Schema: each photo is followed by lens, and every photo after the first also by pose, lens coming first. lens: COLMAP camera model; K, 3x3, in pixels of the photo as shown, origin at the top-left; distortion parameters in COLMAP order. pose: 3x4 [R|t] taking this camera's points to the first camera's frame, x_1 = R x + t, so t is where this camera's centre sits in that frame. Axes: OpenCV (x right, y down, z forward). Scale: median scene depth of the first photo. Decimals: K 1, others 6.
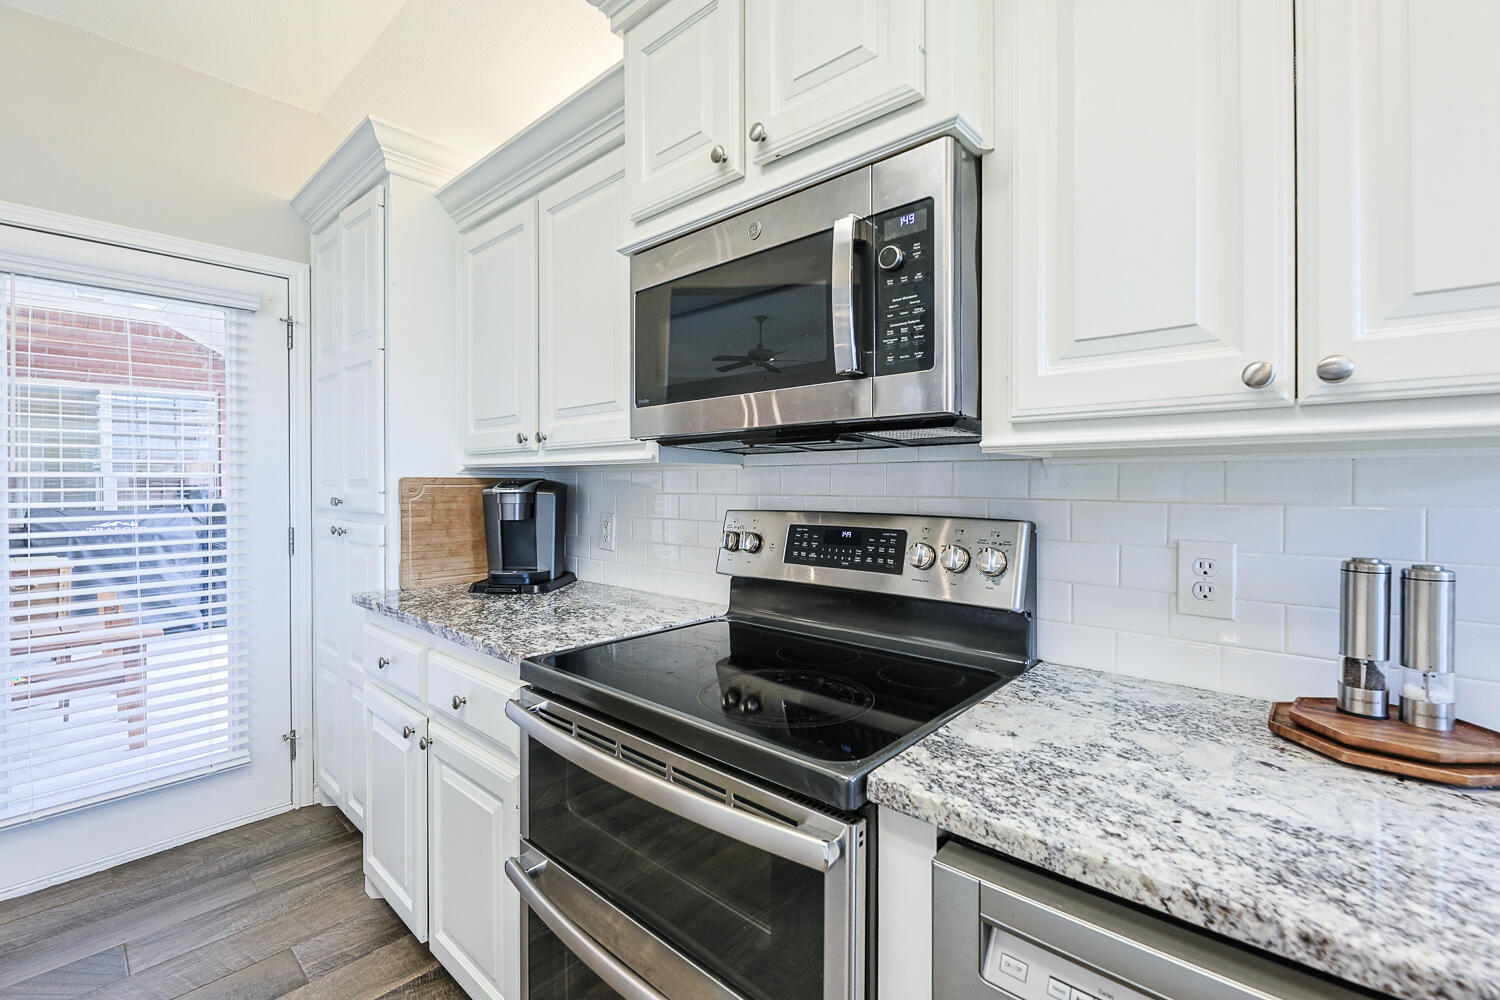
lens RADIAL K [[650.4, 0, 758.2], [0, 650.4, 487.1], [0, 0, 1]] dist [-0.000435, -0.002731]
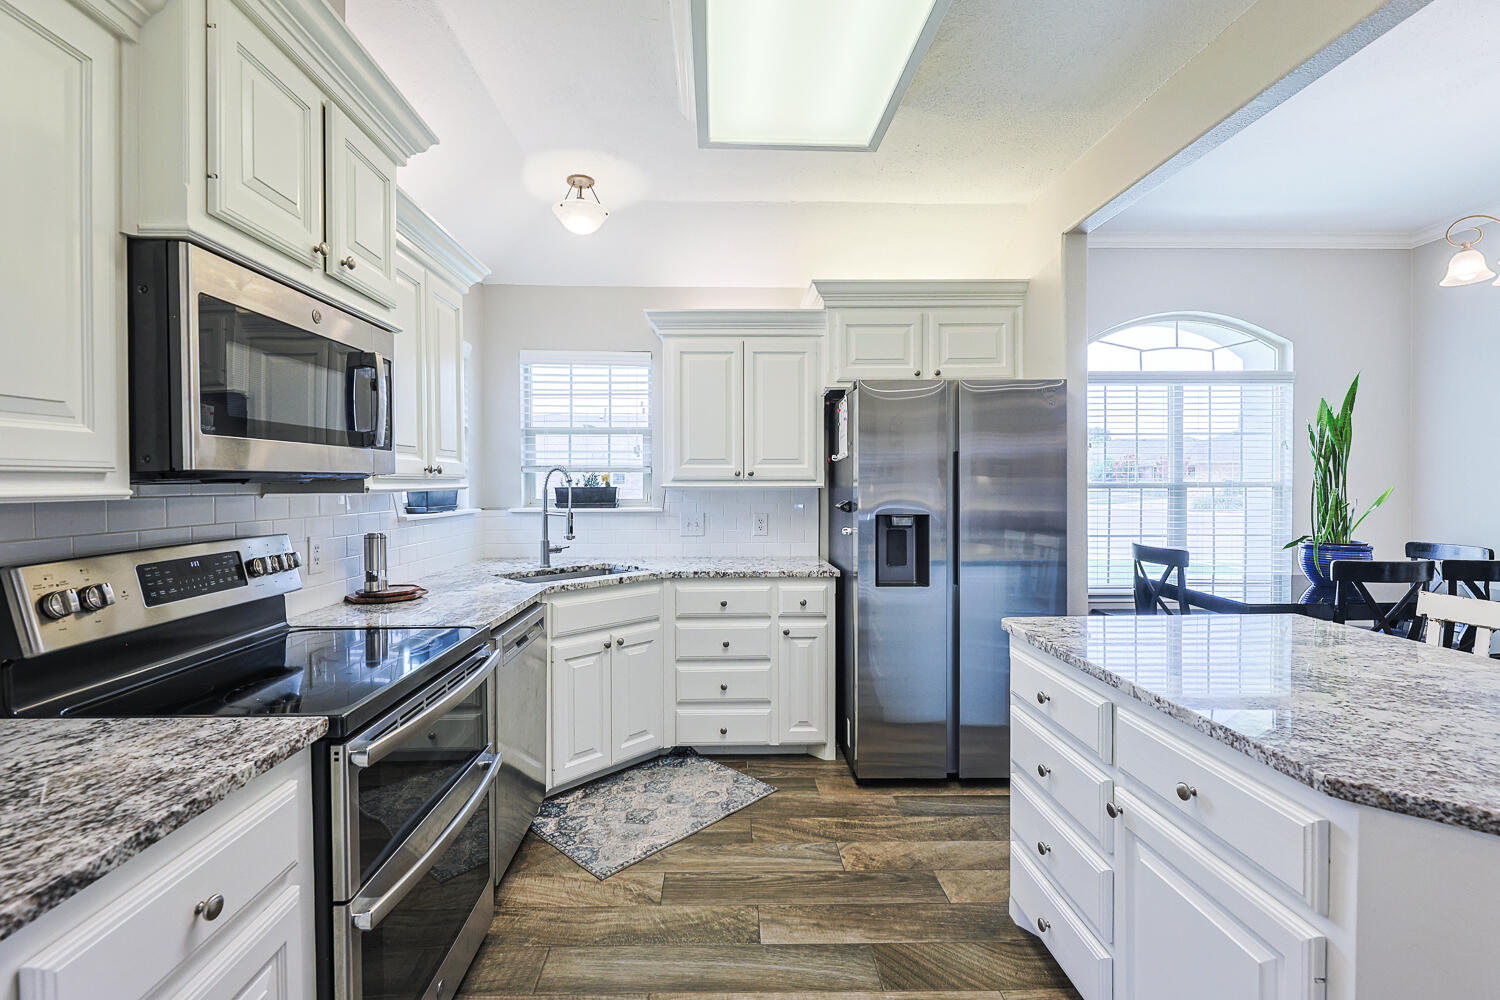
lens RADIAL K [[650.4, 0, 733.2], [0, 650.4, 489.9], [0, 0, 1]] dist [-0.000435, -0.002731]
pose [[-0.679112, -0.001194, 0.734034, -1.102039], [0.011080, 0.999868, 0.011878, -0.046371], [-0.733951, 0.016200, -0.679009, 0.937200]]
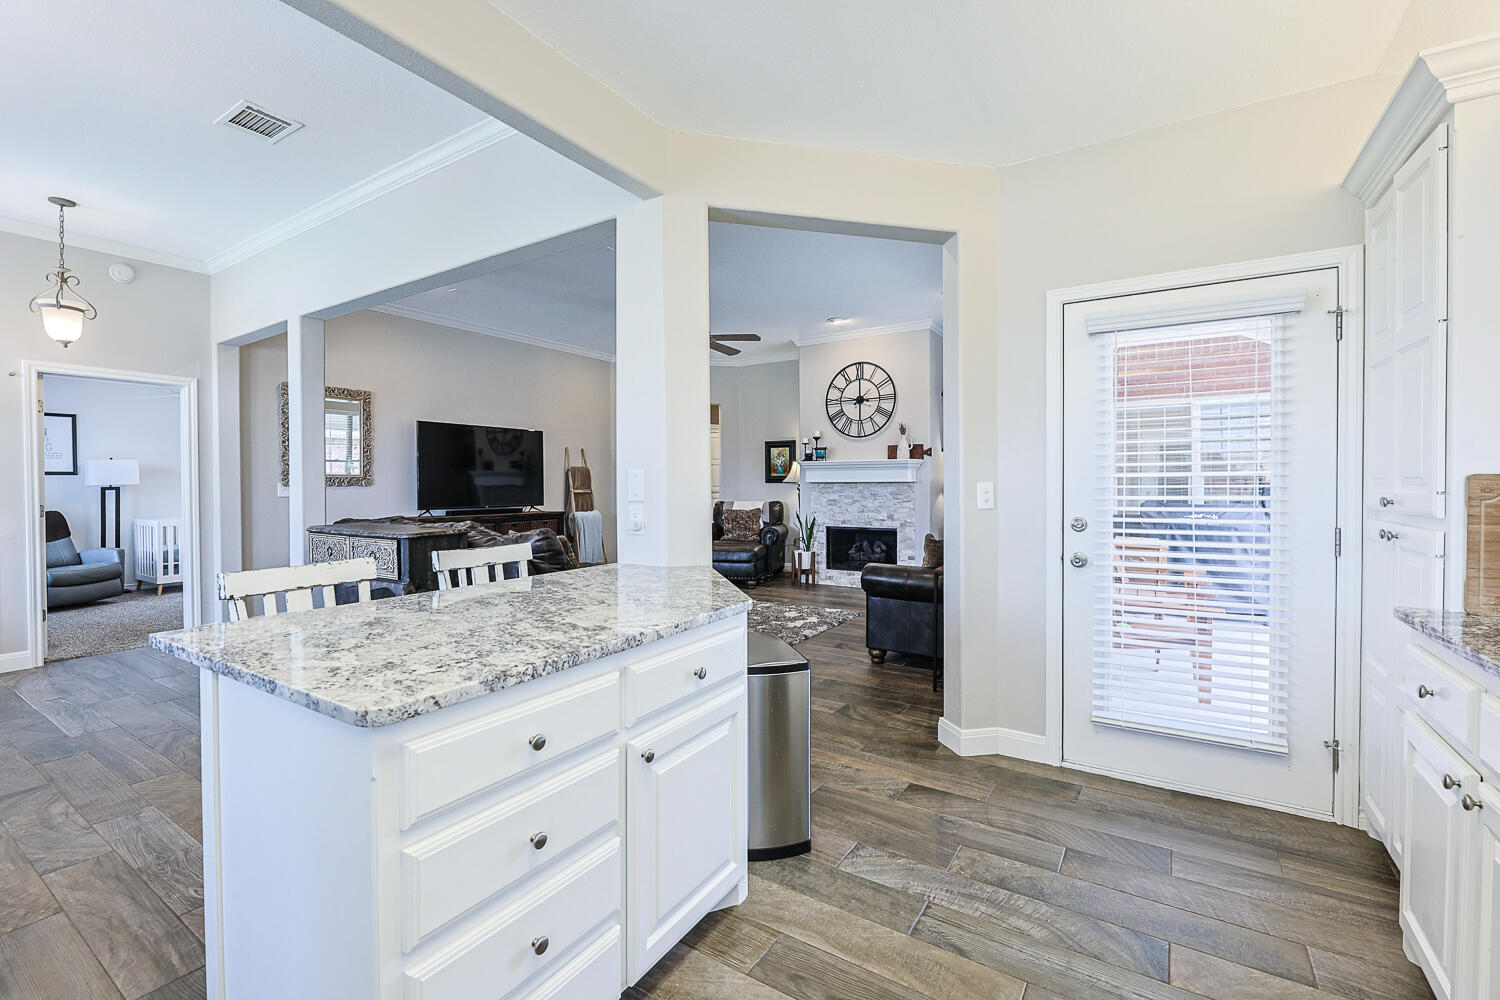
lens RADIAL K [[650.4, 0, 749.1], [0, 650.4, 490.5], [0, 0, 1]] dist [-0.000435, -0.002731]
pose [[0.167125, 0.013214, -0.985847, 0.121012], [-0.004500, 0.999910, 0.012640, -0.001126], [0.985925, 0.002324, 0.167170, -0.017373]]
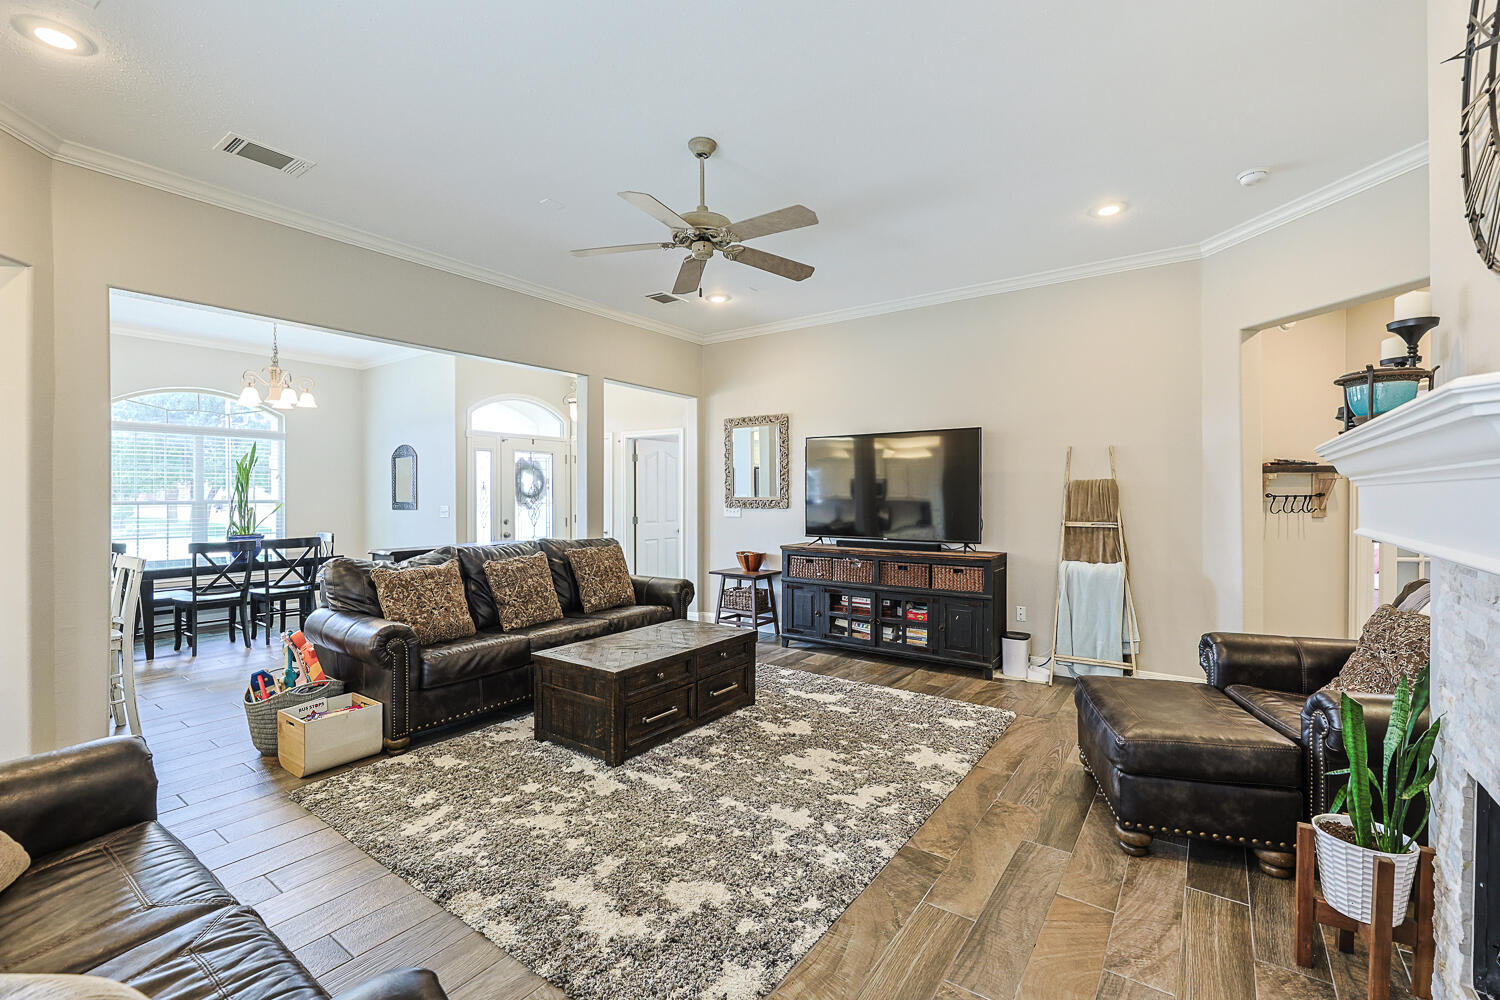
lens RADIAL K [[650.4, 0, 766.2], [0, 650.4, 508.8], [0, 0, 1]] dist [-0.000435, -0.002731]
pose [[-0.991954, 0.009795, -0.126221, -3.453337], [0.005660, 0.999437, 0.033079, -0.096215], [0.126473, 0.032099, -0.991451, 2.198390]]
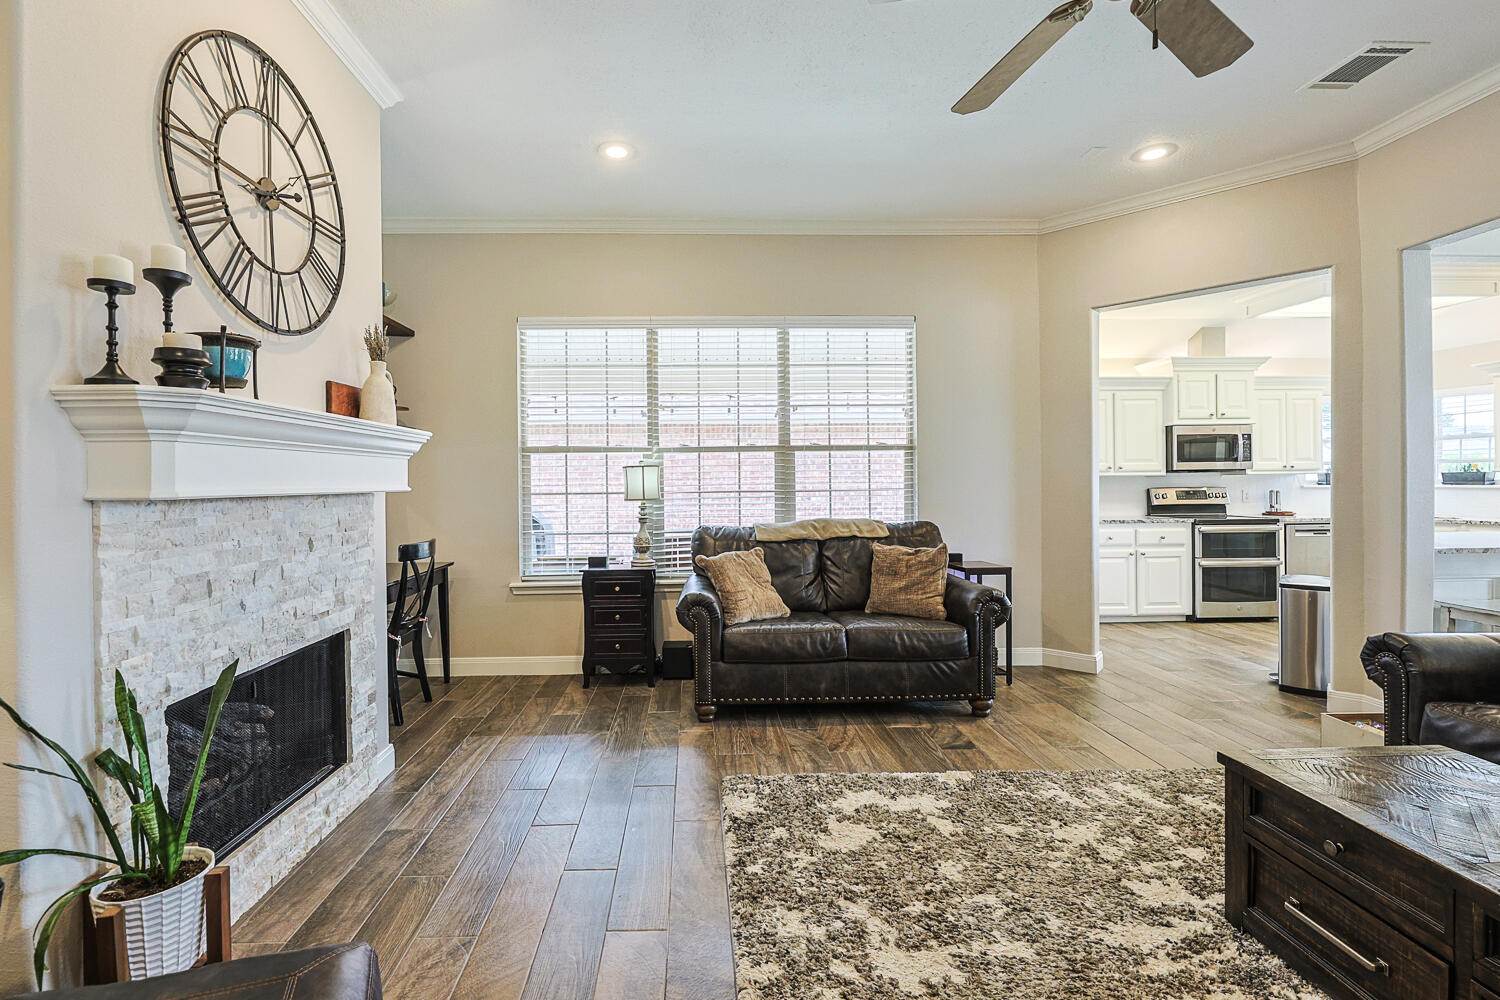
lens RADIAL K [[650.4, 0, 728.6], [0, 650.4, 484.4], [0, 0, 1]] dist [-0.000435, -0.002731]
pose [[0.718753, -0.007612, 0.695224, -4.621796], [0.013587, 0.999903, -0.003099, -0.008793], [-0.695132, 0.011673, 0.718787, 0.002100]]
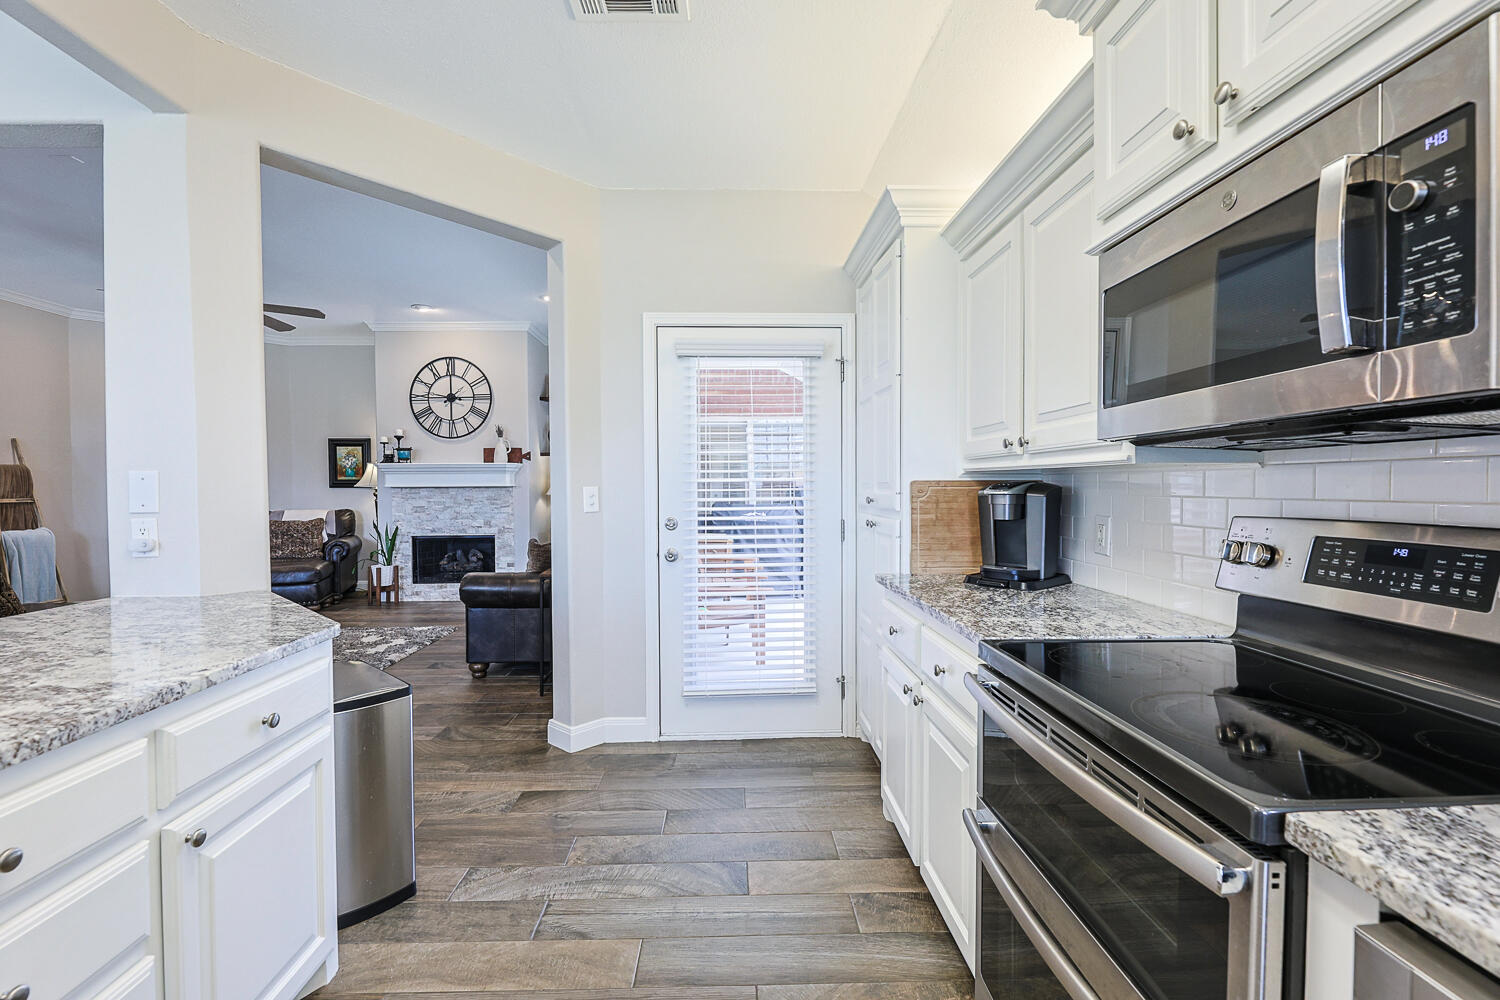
lens RADIAL K [[650.4, 0, 749.1], [0, 650.4, 497.9], [0, 0, 1]] dist [-0.000435, -0.002731]
pose [[0.698892, 0.012244, -0.715122, 0.125770], [-0.002240, 0.999886, 0.014931, -0.000388], [0.715223, -0.008833, 0.698840, -0.063843]]
